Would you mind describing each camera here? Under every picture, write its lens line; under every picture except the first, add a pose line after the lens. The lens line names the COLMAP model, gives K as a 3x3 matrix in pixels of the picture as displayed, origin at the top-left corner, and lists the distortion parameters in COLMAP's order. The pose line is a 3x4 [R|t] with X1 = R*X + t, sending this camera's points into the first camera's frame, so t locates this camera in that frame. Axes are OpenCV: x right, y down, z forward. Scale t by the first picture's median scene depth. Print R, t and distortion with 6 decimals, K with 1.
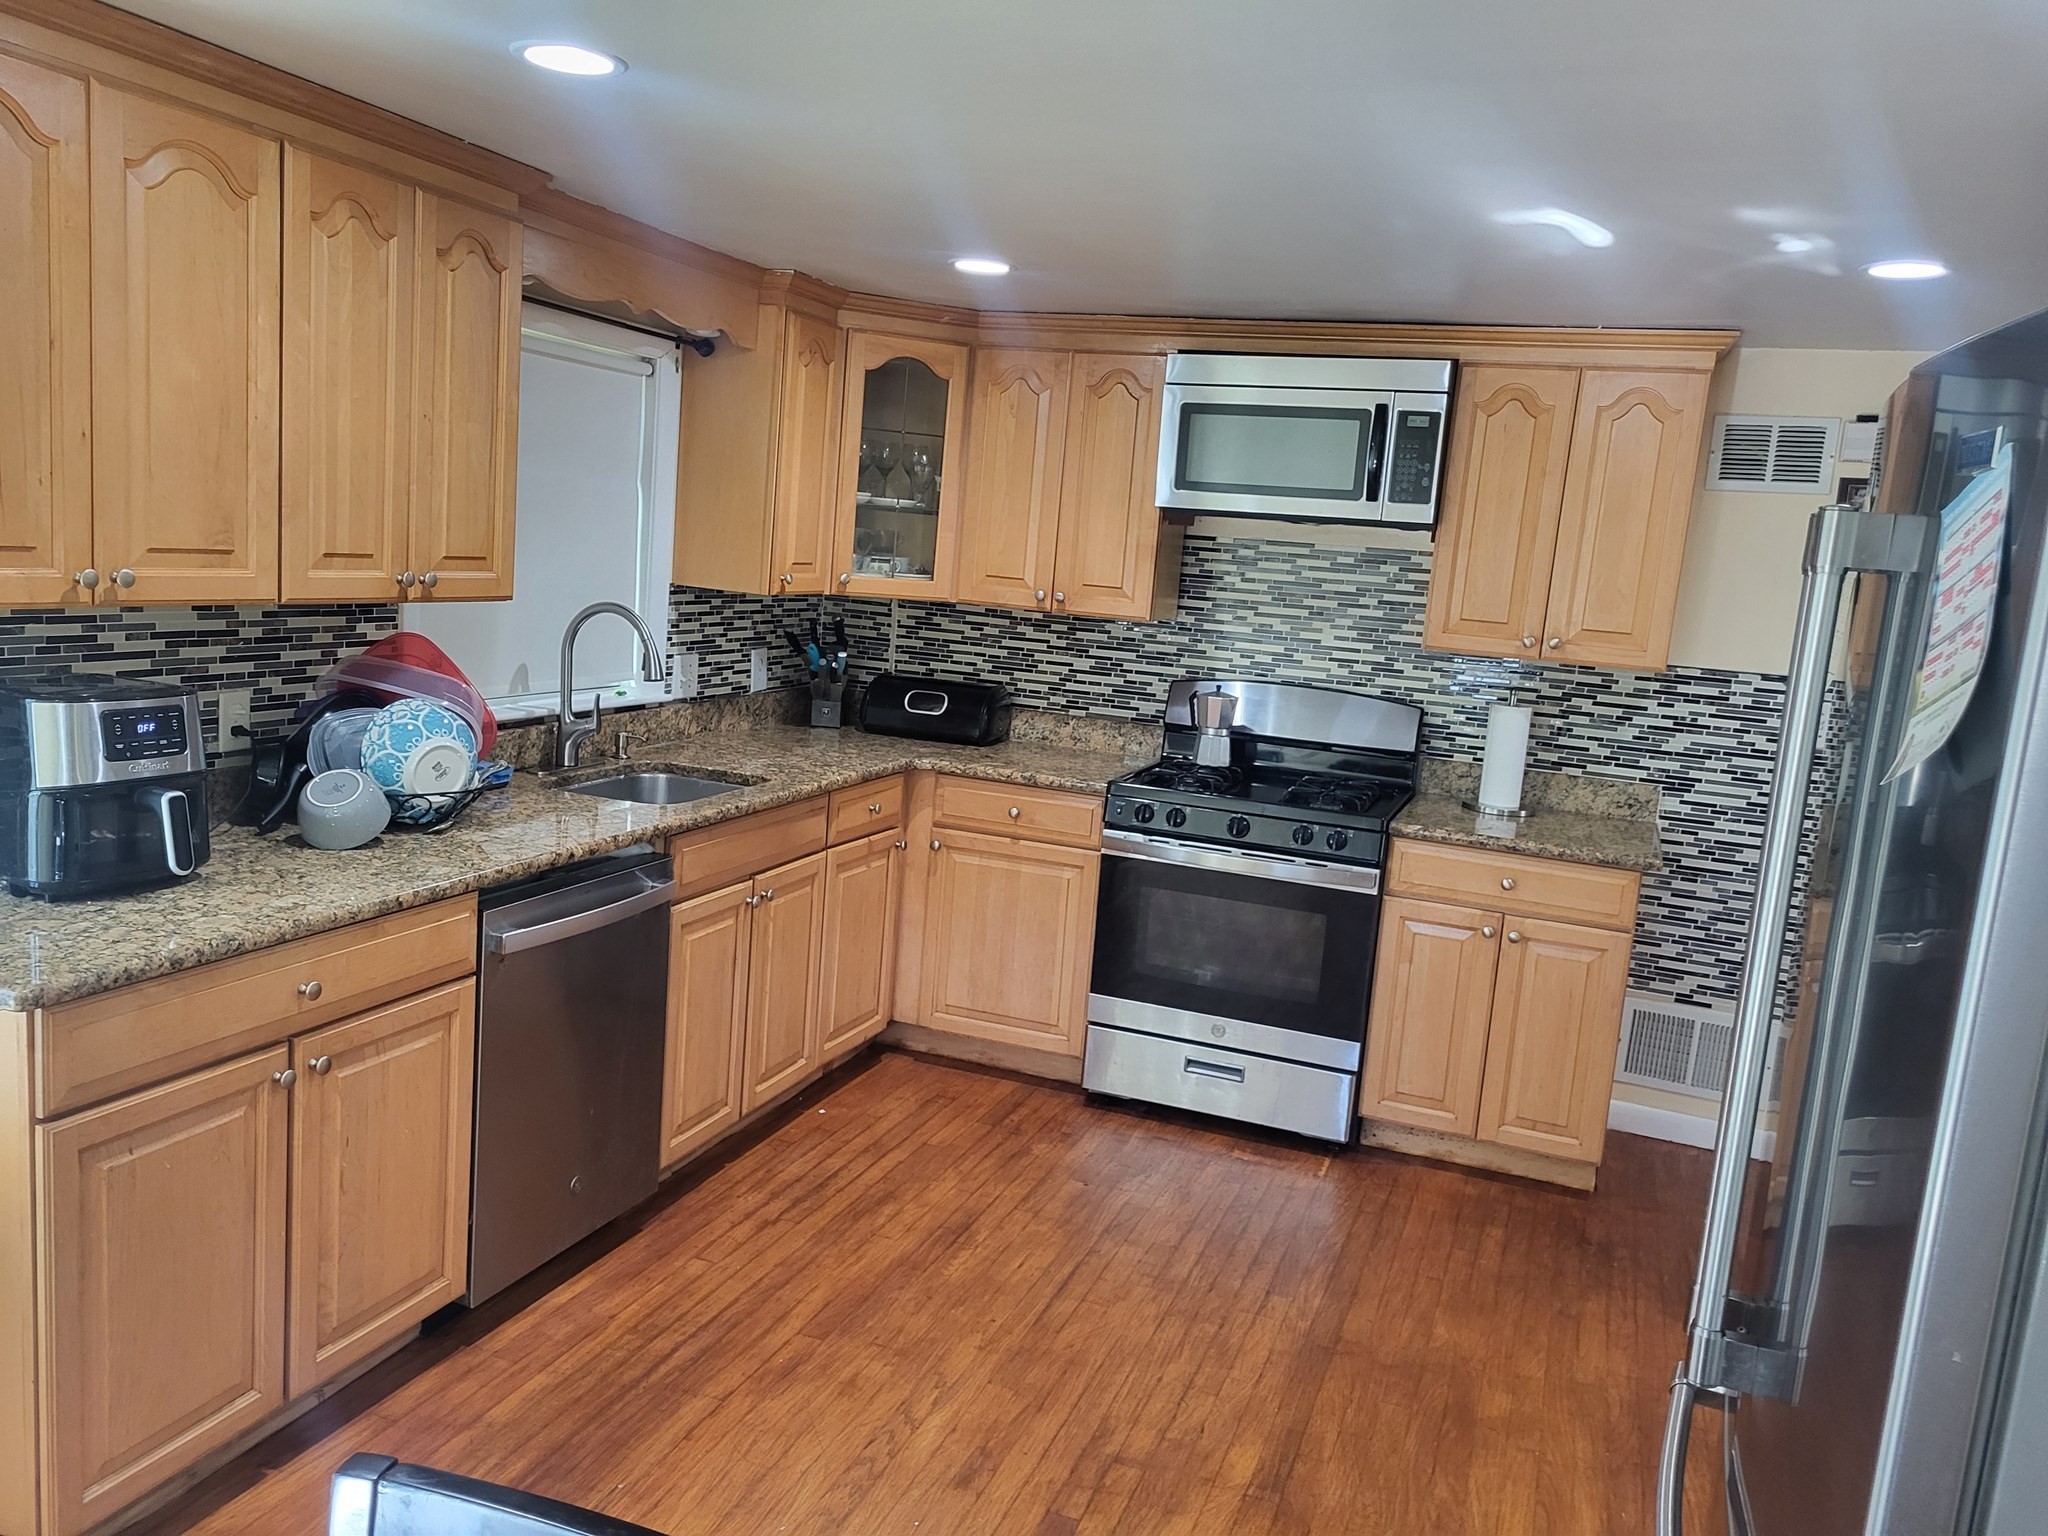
lens RADIAL K [[1553.3, 0, 1027.6], [0, 1553.3, 773.5], [0, 0, 1]] dist [0.042603, -0.032909]
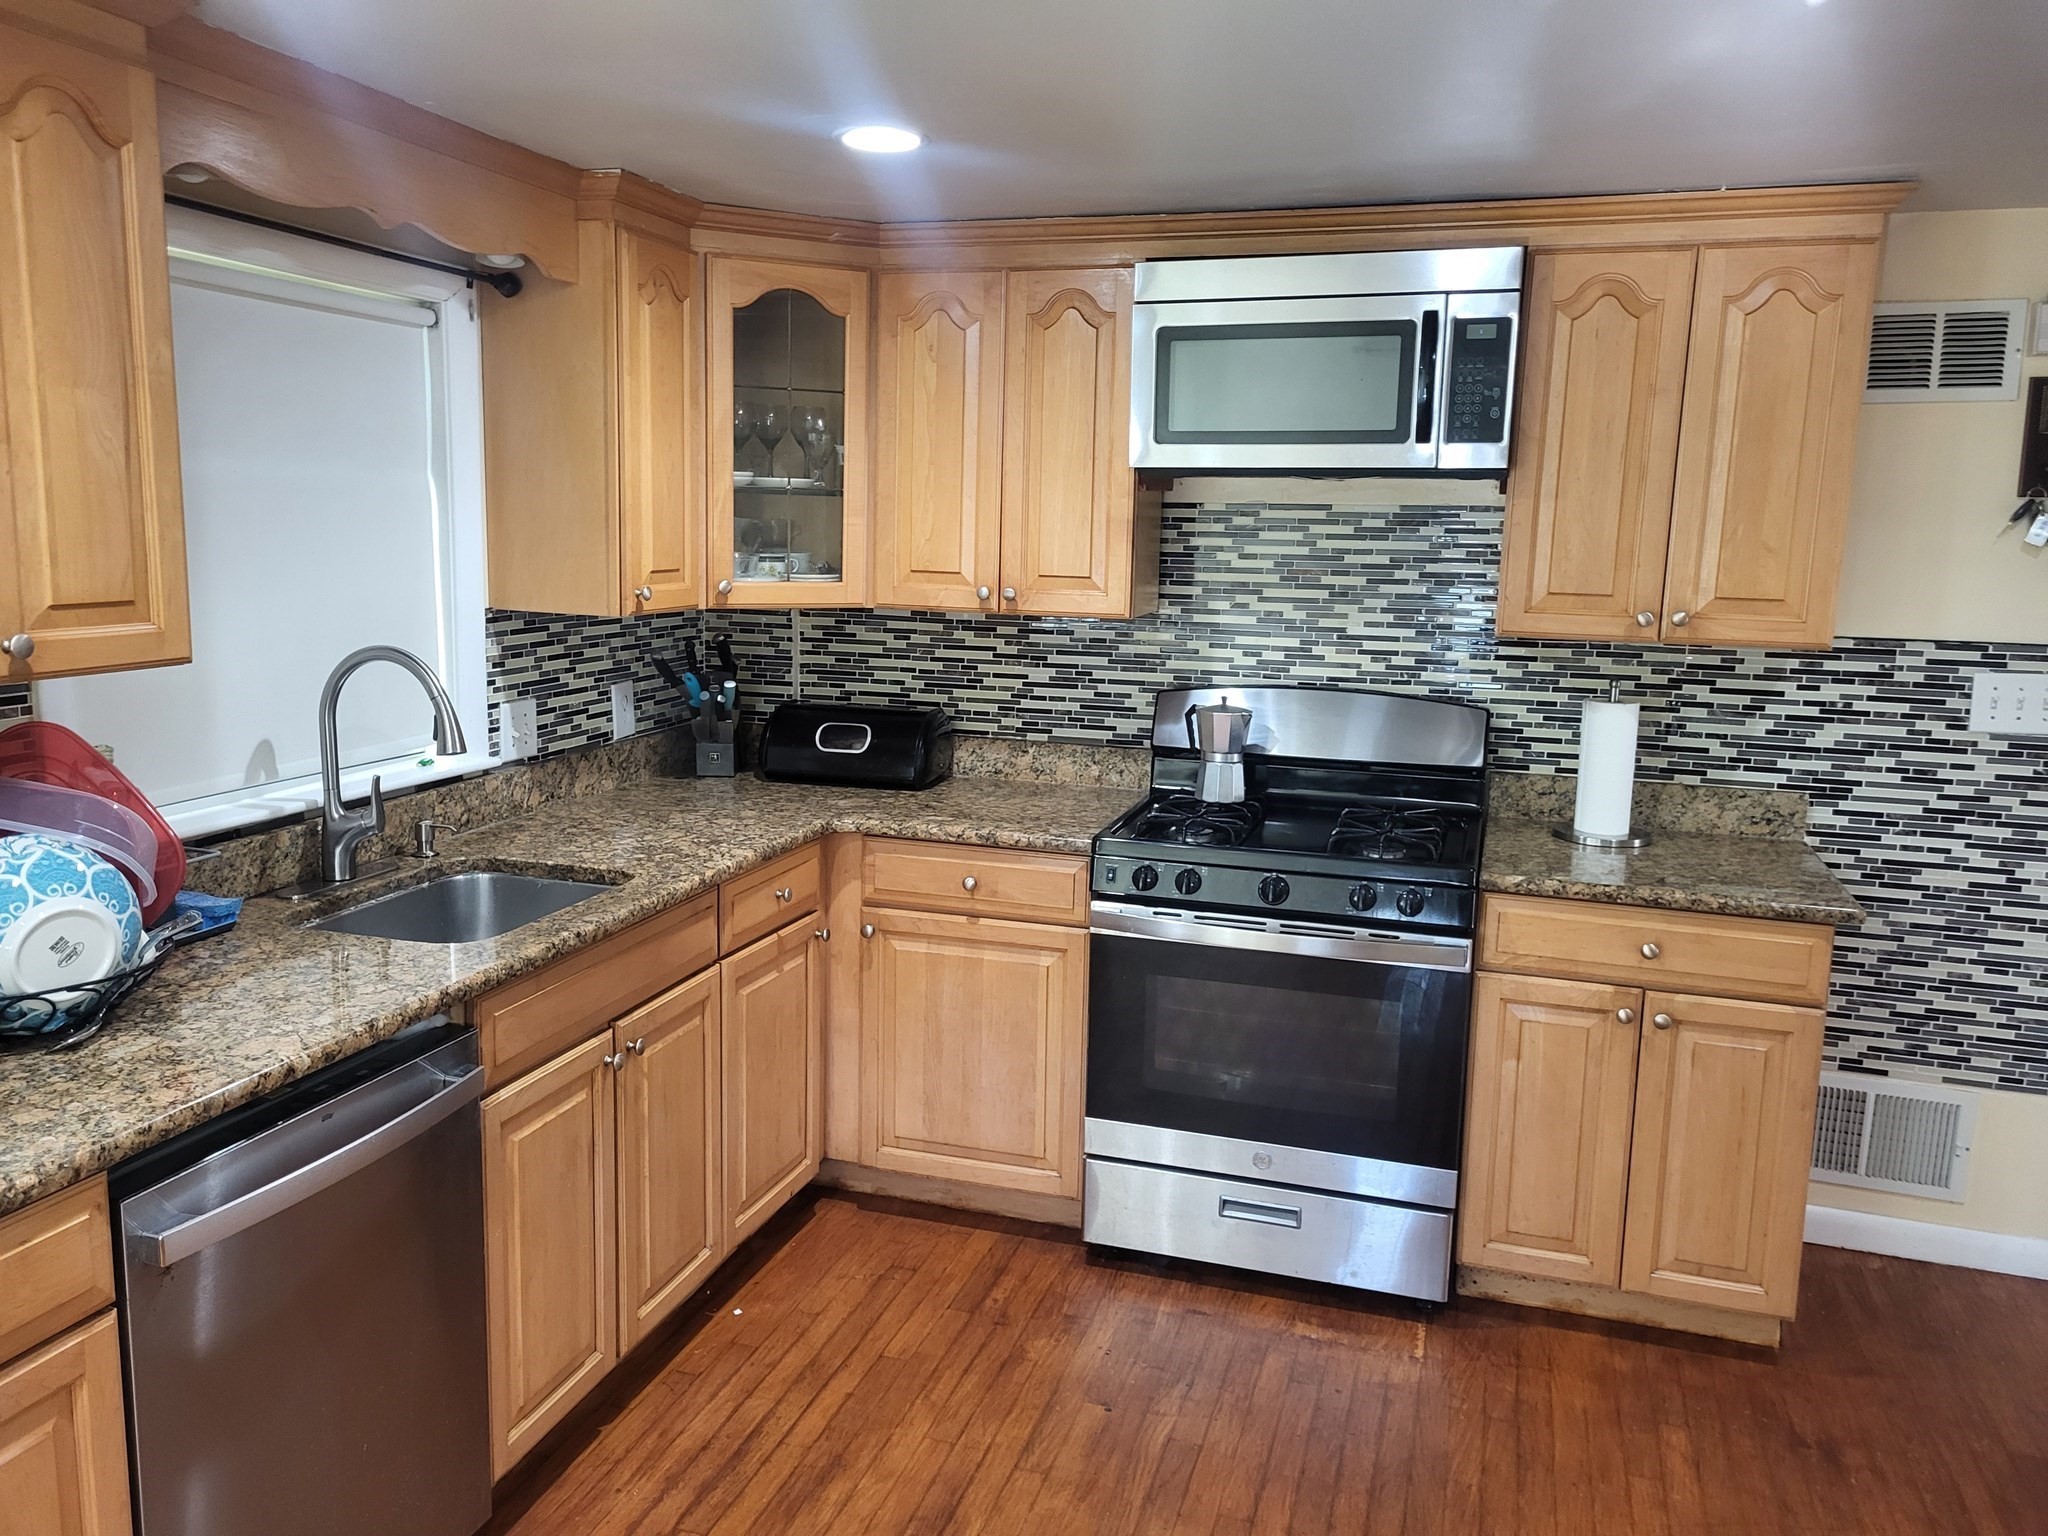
lens RADIAL K [[1553.3, 0, 1017.8], [0, 1553.3, 762.6], [0, 0, 1]] dist [0.042603, -0.032909]
pose [[0.996980, -0.065148, 0.042268, -0.014253], [0.064753, 0.997845, 0.010632, -0.042308], [-0.042870, -0.007863, 0.999050, 0.259053]]
